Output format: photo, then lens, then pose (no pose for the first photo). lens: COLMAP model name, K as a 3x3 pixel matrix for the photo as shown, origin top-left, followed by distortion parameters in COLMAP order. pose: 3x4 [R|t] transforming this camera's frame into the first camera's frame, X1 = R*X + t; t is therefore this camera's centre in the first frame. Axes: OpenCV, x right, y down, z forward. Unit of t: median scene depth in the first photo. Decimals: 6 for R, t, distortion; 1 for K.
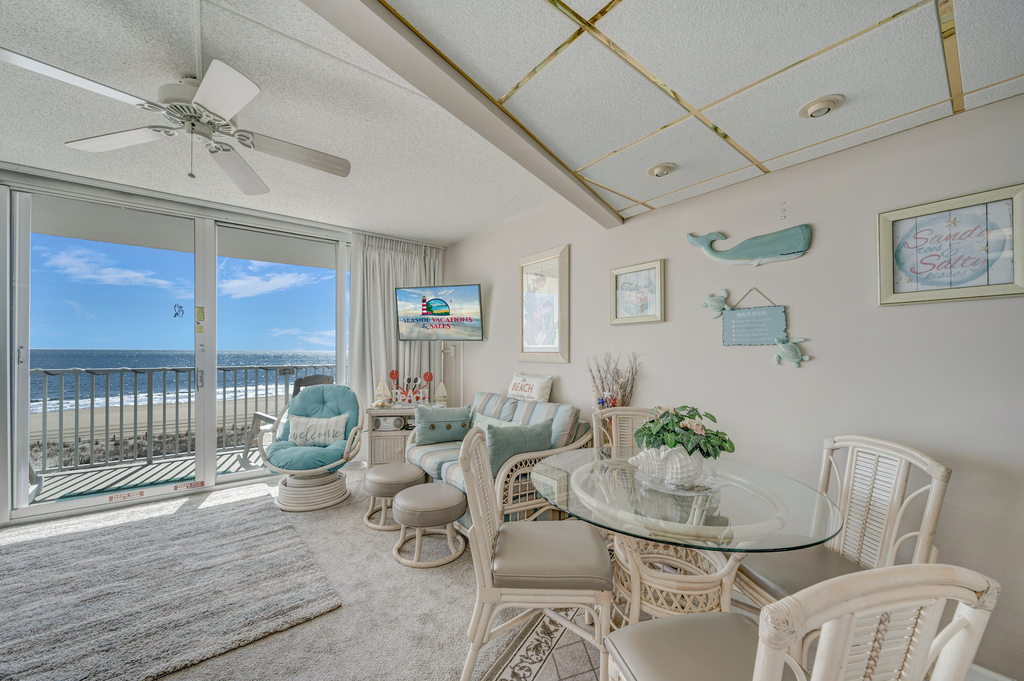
lens RADIAL K [[385.8, 0, 494.2], [0, 385.8, 350.3], [0, 0, 1]] dist [-0.003273, -0.001022]
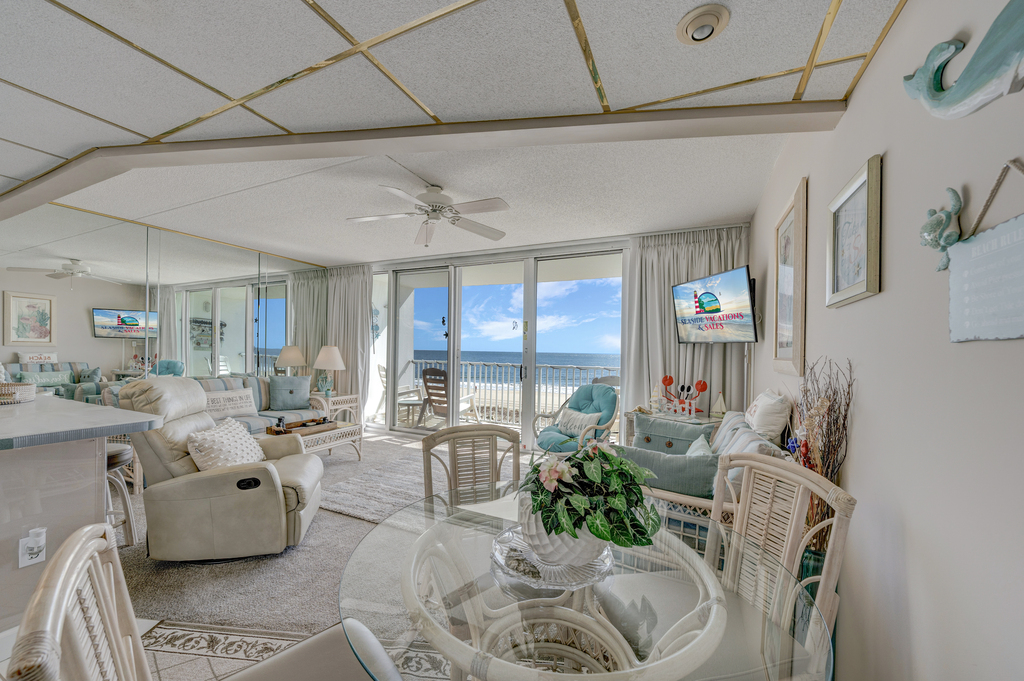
lens RADIAL K [[385.8, 0, 512.3], [0, 385.8, 353.6], [0, 0, 1]] dist [-0.003273, -0.001022]
pose [[0.457945, 0.007726, -0.888947, 0.452586], [-0.013898, 0.999902, 0.001530, 0.002328], [0.888872, 0.011654, 0.458007, 0.285792]]
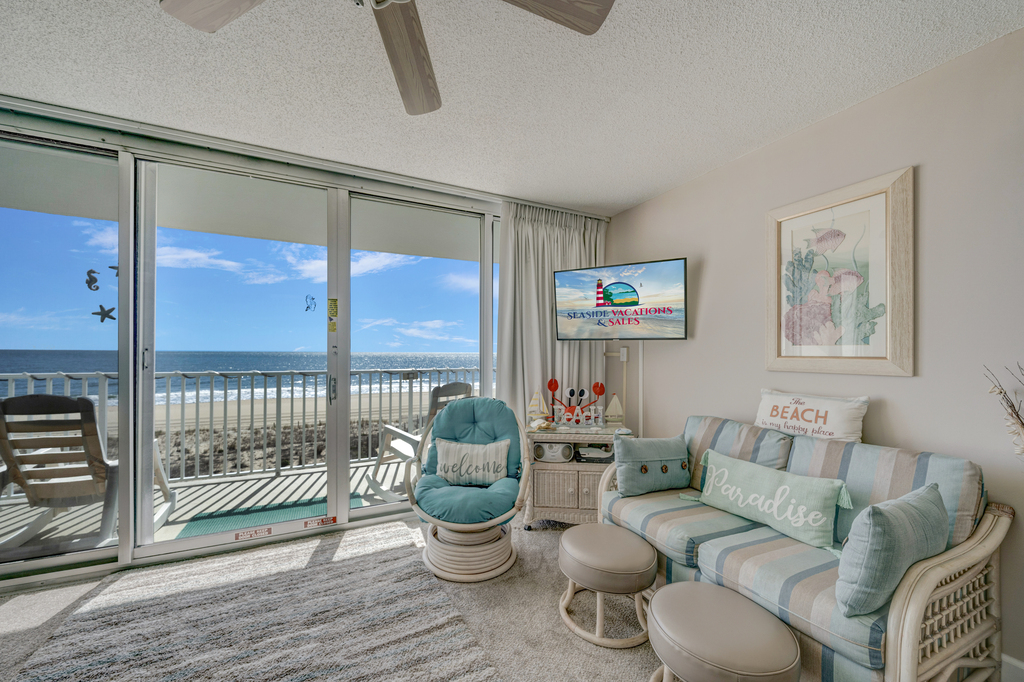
lens RADIAL K [[377.2, 0, 484.8], [0, 377.2, 349.8], [0, 0, 1]] dist [-0.002599, -0.000353]
pose [[0.974478, 0.000289, -0.224484, -0.261584], [-0.001401, 0.999988, -0.004797, -0.002884], [0.224480, 0.004989, 0.974466, 0.286149]]
